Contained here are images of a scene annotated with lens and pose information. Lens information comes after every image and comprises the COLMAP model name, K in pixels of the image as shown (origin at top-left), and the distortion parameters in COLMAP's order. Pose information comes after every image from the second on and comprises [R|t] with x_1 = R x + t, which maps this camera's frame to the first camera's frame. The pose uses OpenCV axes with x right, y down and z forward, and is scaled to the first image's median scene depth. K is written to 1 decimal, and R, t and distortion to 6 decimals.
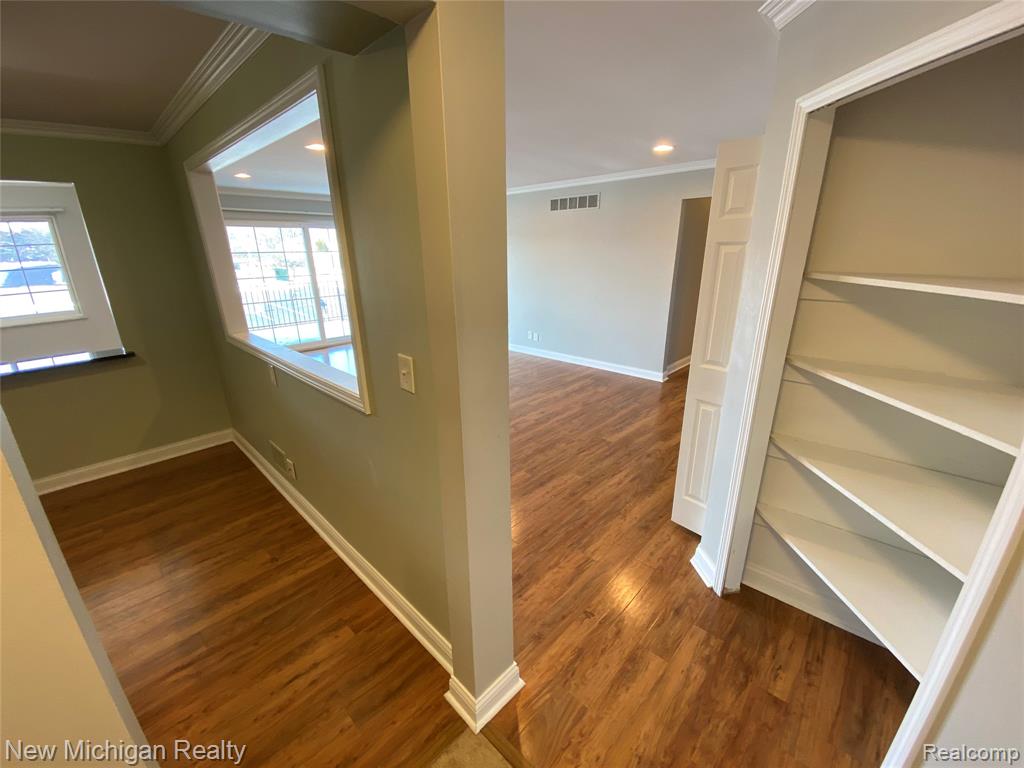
lens RADIAL K [[415.3, 0, 509.7], [0, 415.3, 386.5], [0, 0, 1]] dist [-0.012091, -0.001297]
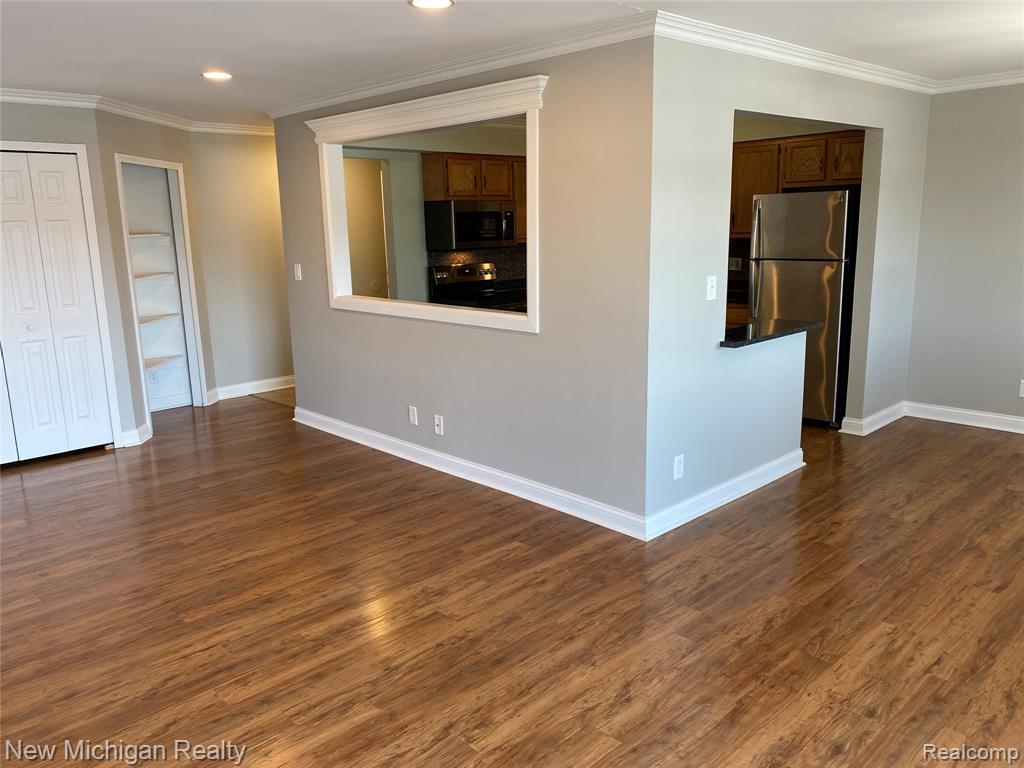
lens RADIAL K [[795.0, 0, 509.7], [0, 795.0, 376.3], [0, 0, 1]] dist [0.052415, -0.047660]
pose [[-0.998379, 0.025227, 0.051017, -0.442703], [0.047355, 0.865434, 0.498781, -0.498289], [-0.031569, 0.500388, -0.865225, 1.523182]]
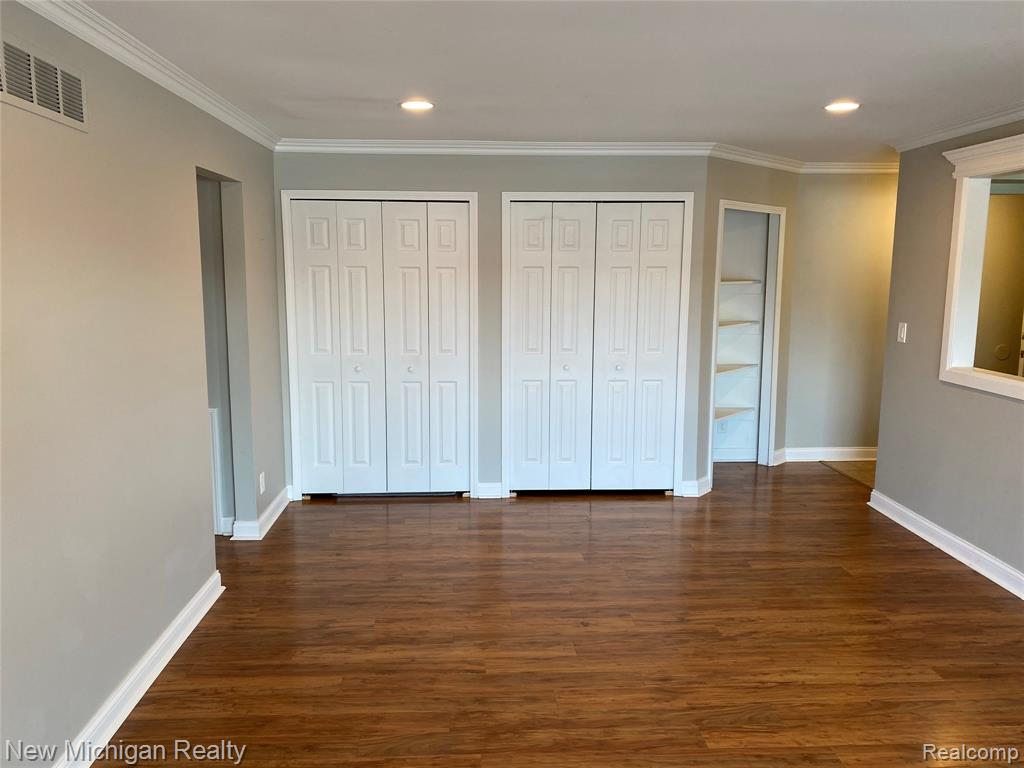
lens RADIAL K [[795.0, 0, 501.5], [0, 795.0, 379.1], [0, 0, 1]] dist [0.052415, -0.047660]
pose [[-0.727387, -0.089051, 0.680425, -0.387424], [0.225071, 0.905737, 0.359144, -0.469220], [-0.648268, 0.414380, -0.638778, 1.397226]]
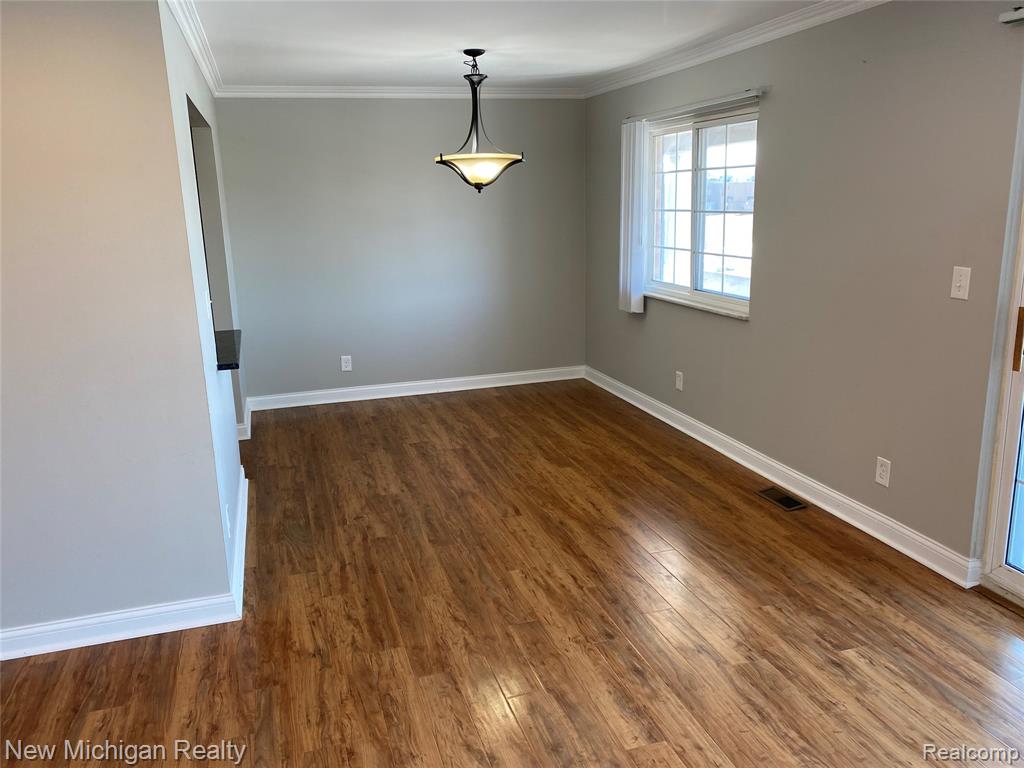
lens RADIAL K [[795.0, 0, 515.6], [0, 795.0, 387.2], [0, 0, 1]] dist [0.052415, -0.047660]
pose [[-0.493594, 0.240077, -0.835900, -0.127093], [-0.236354, 0.887939, 0.394589, -0.419382], [0.836960, 0.392335, -0.381538, 1.251332]]
